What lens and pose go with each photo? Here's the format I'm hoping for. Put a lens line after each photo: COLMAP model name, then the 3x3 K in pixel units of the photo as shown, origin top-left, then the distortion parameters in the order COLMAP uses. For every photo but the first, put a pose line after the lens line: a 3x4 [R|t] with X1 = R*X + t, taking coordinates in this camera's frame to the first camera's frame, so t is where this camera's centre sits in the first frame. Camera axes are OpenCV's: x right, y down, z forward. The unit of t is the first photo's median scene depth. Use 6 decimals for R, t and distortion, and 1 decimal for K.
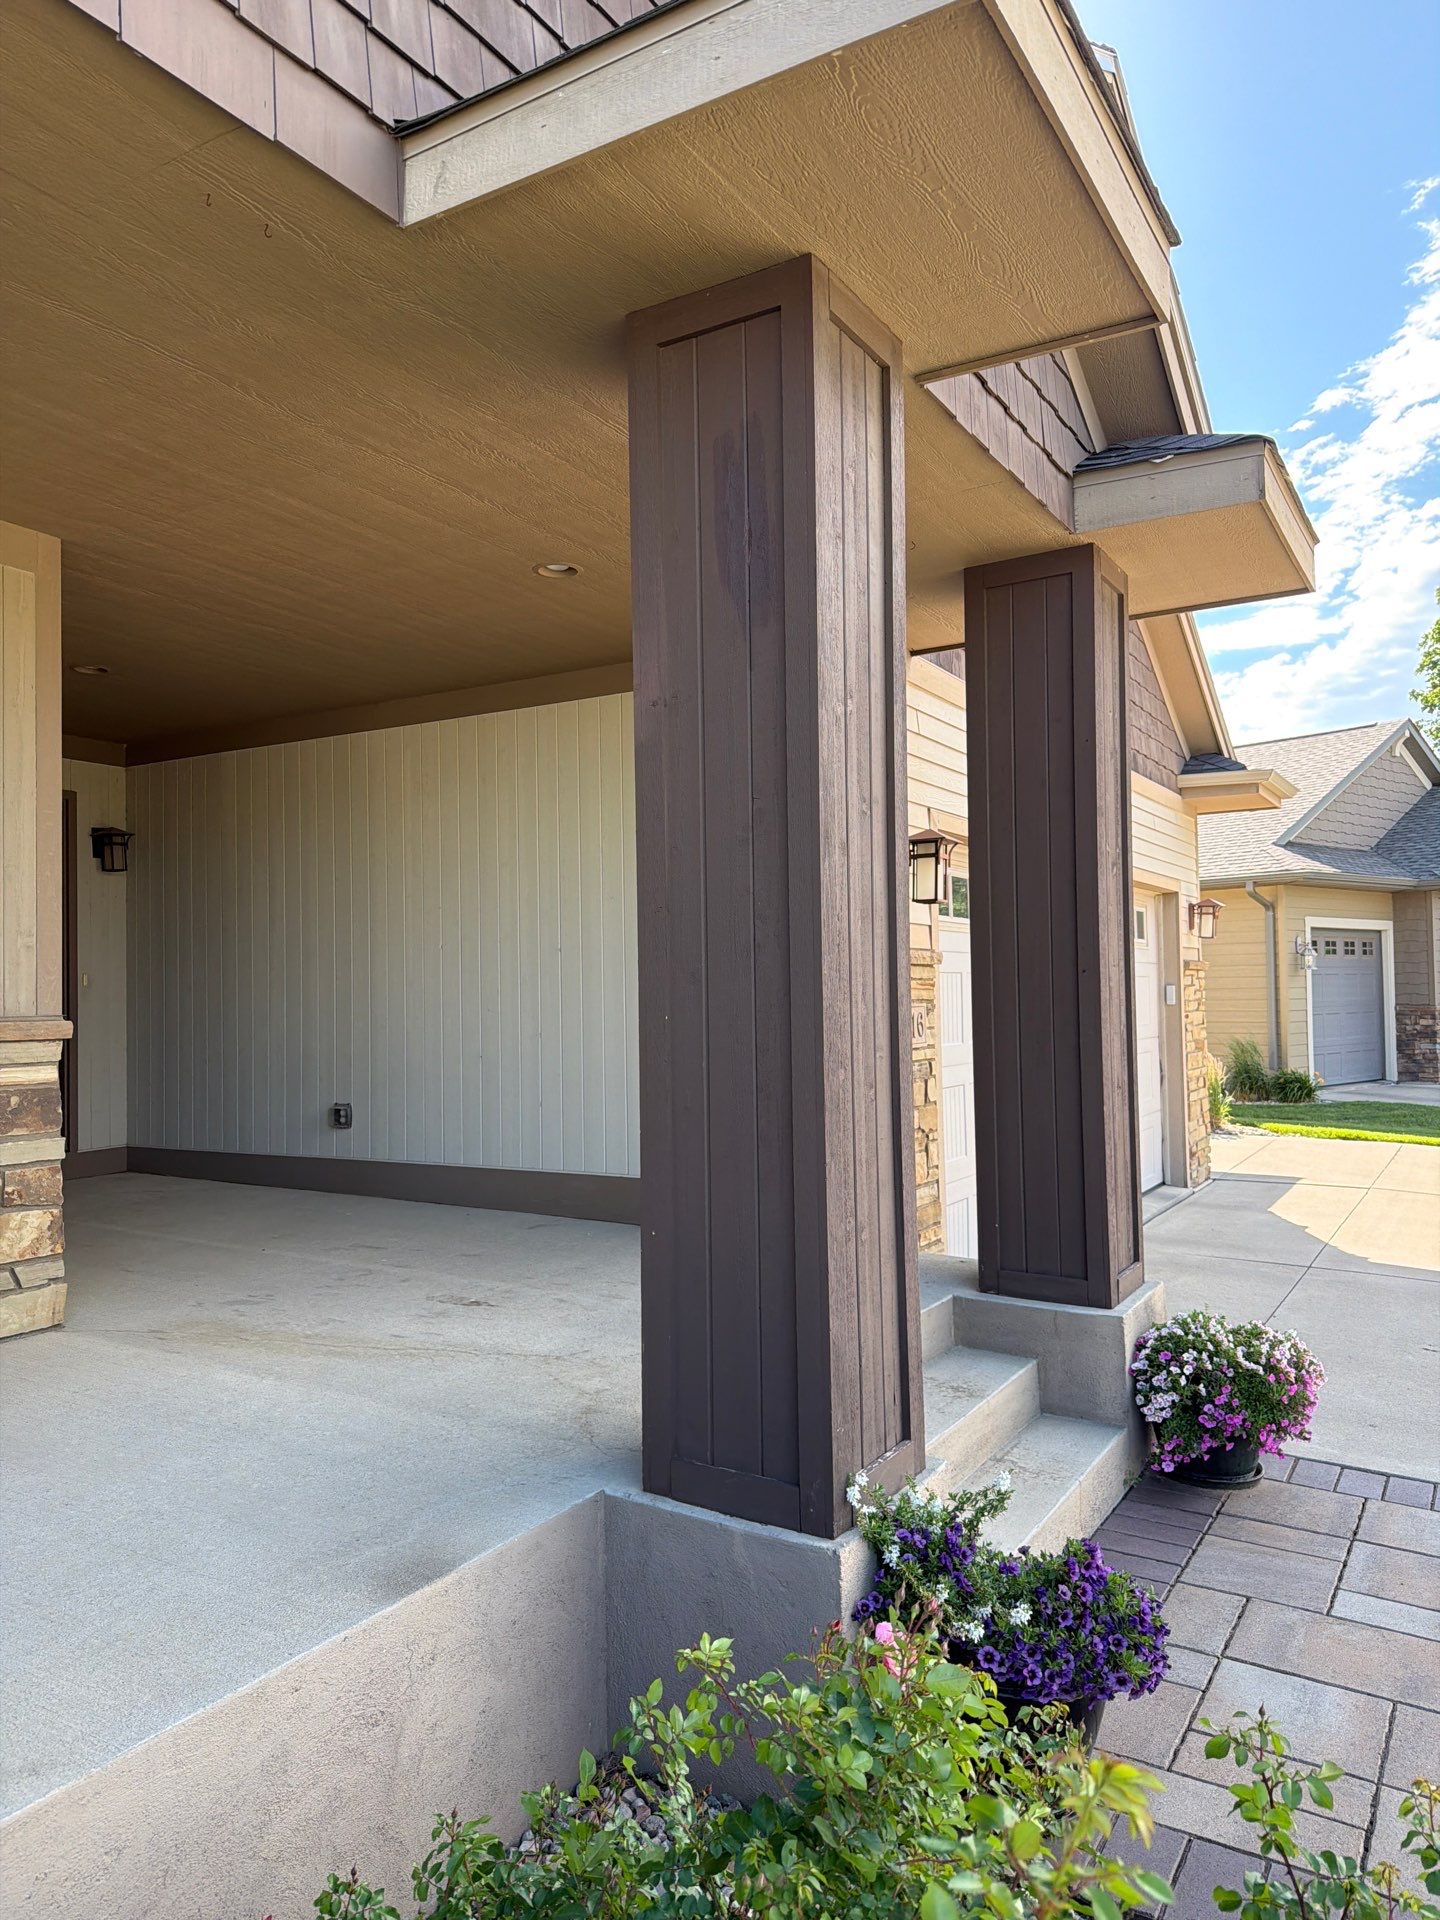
lens RADIAL K [[1317.7, 0, 720.0], [0, 1317.7, 960.0], [0, 0, 1]] dist [-0.002395, -0.001376]
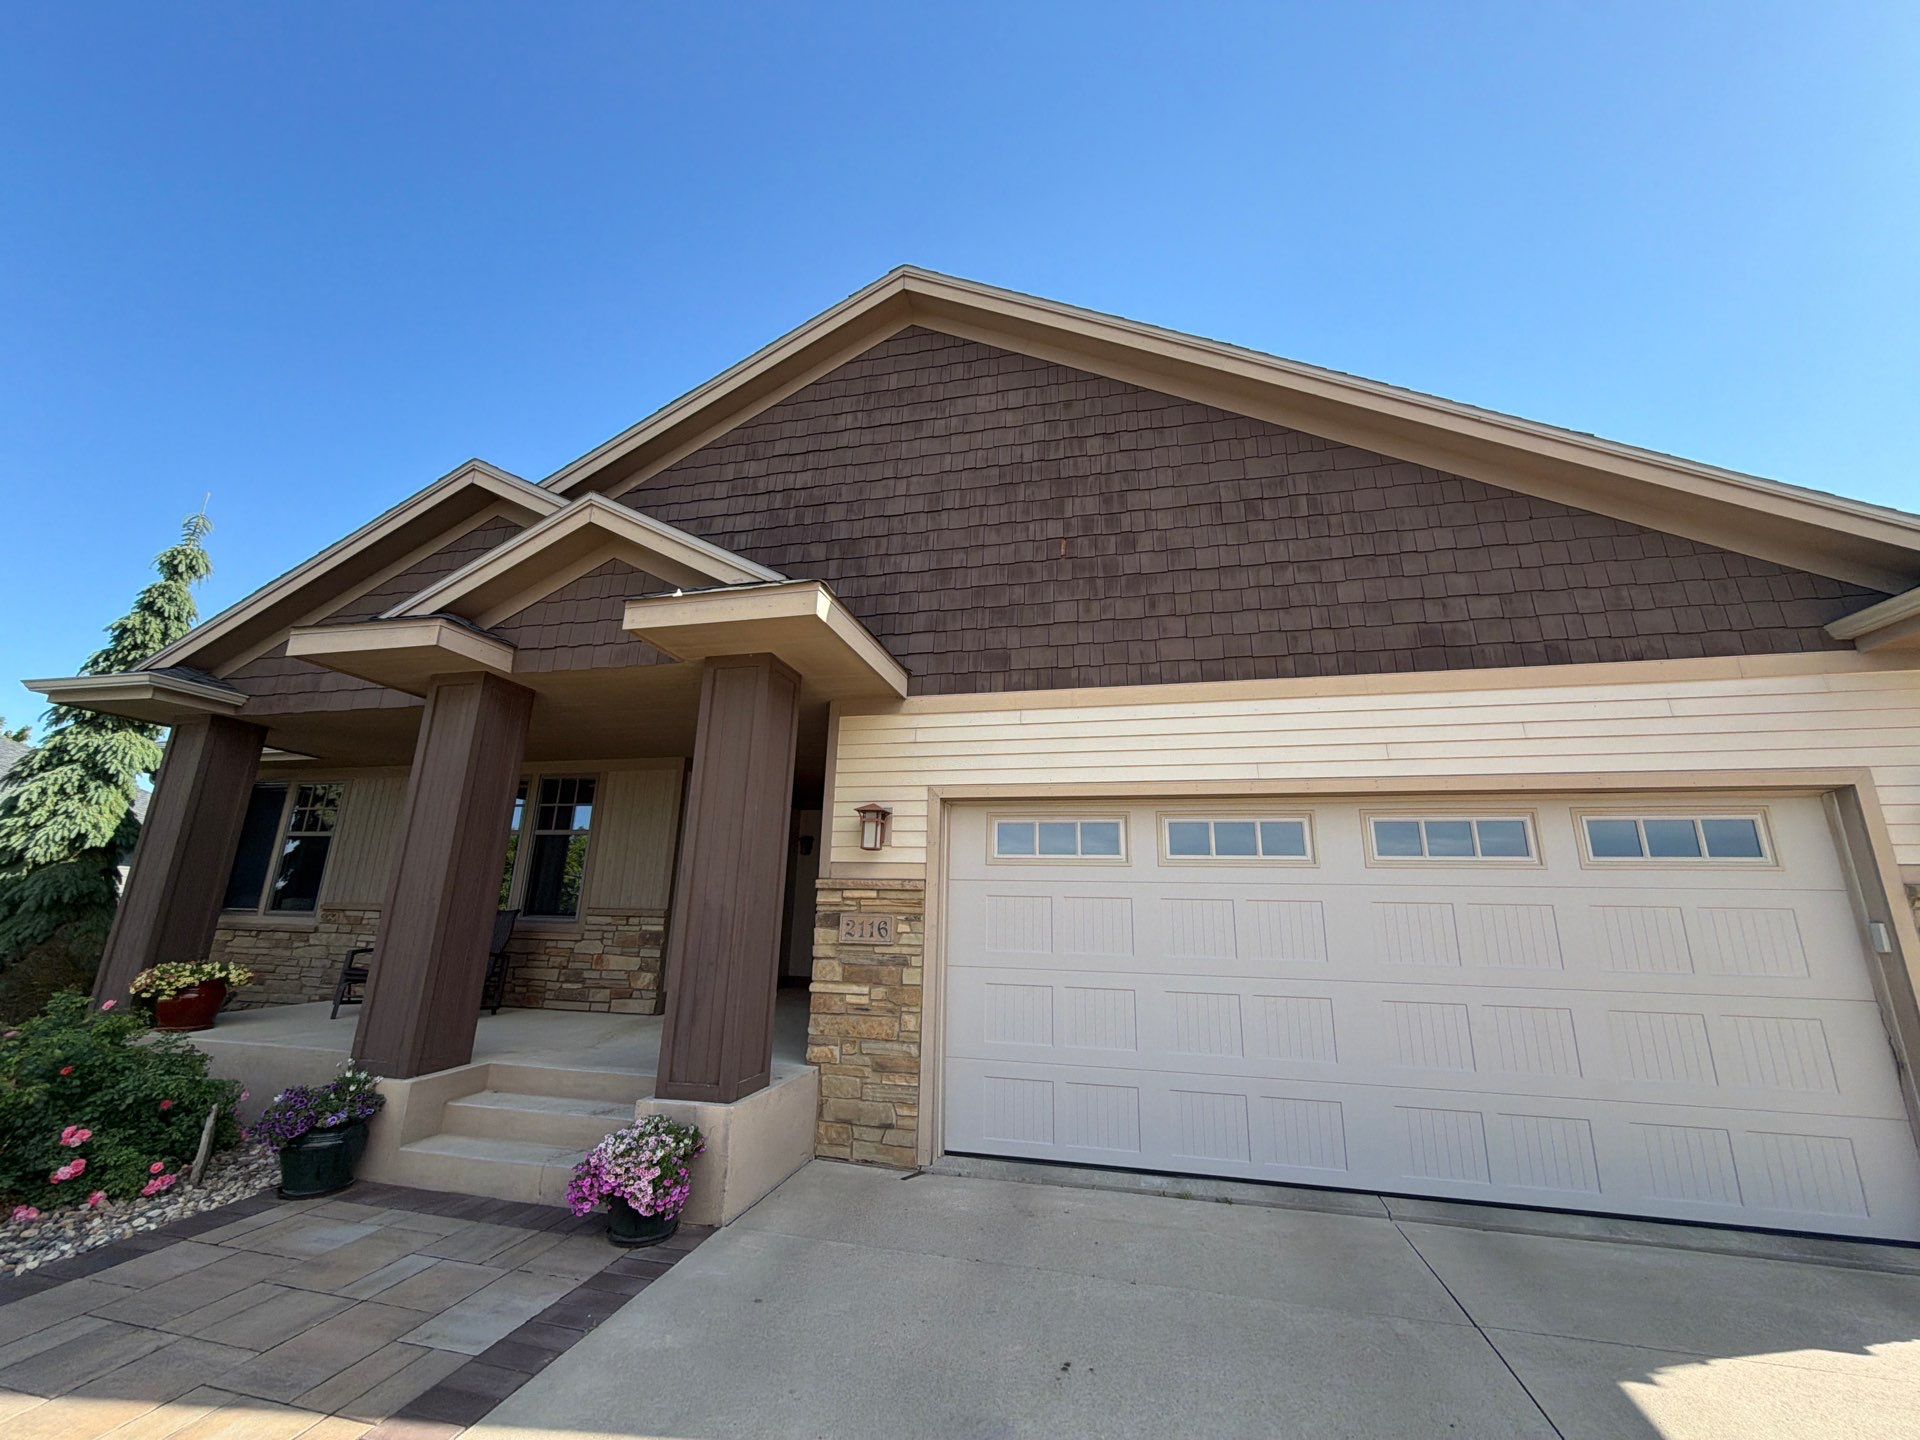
lens RADIAL K [[764.1, 0, 960.0], [0, 764.1, 720.0], [0, 0, 1]] dist [0.002274, 0.000031]
pose [[0.306447, -0.220202, -0.926068, 1.484703], [-0.003801, 0.972584, -0.232521, 0.025926], [0.951880, 0.074775, 0.297208, 1.101941]]
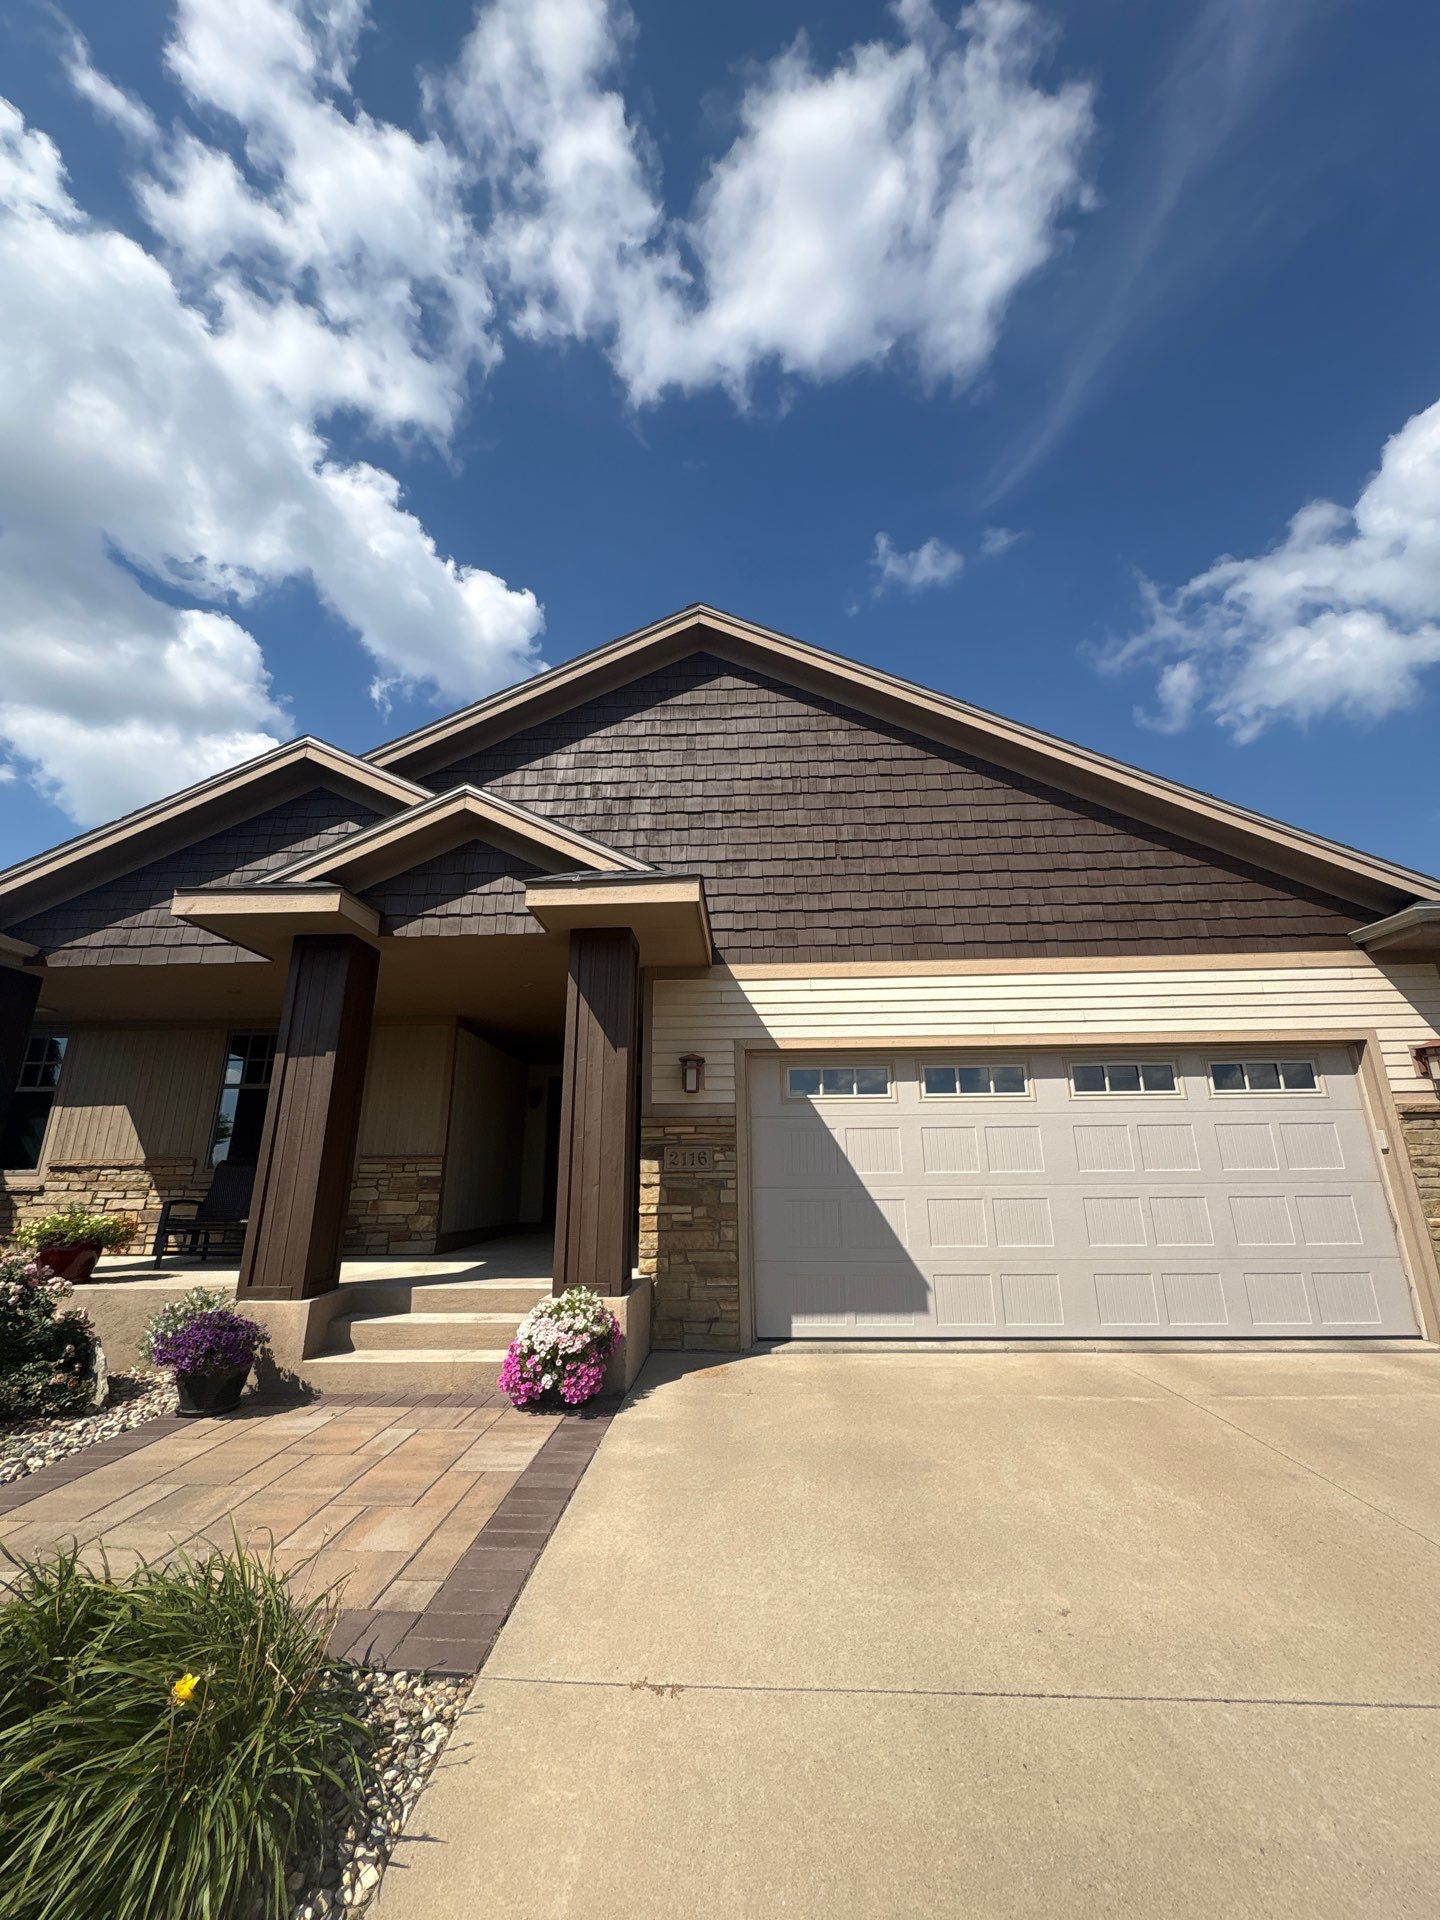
lens RADIAL K [[764.1, 0, 720.0], [0, 764.1, 960.0], [0, 0, 1]] dist [0.002274, 0.000031]
pose [[0.484649, -0.237988, -0.841711, 1.590433], [0.022933, 0.965402, -0.259756, 0.083581], [0.874408, 0.106588, 0.473339, 0.652479]]
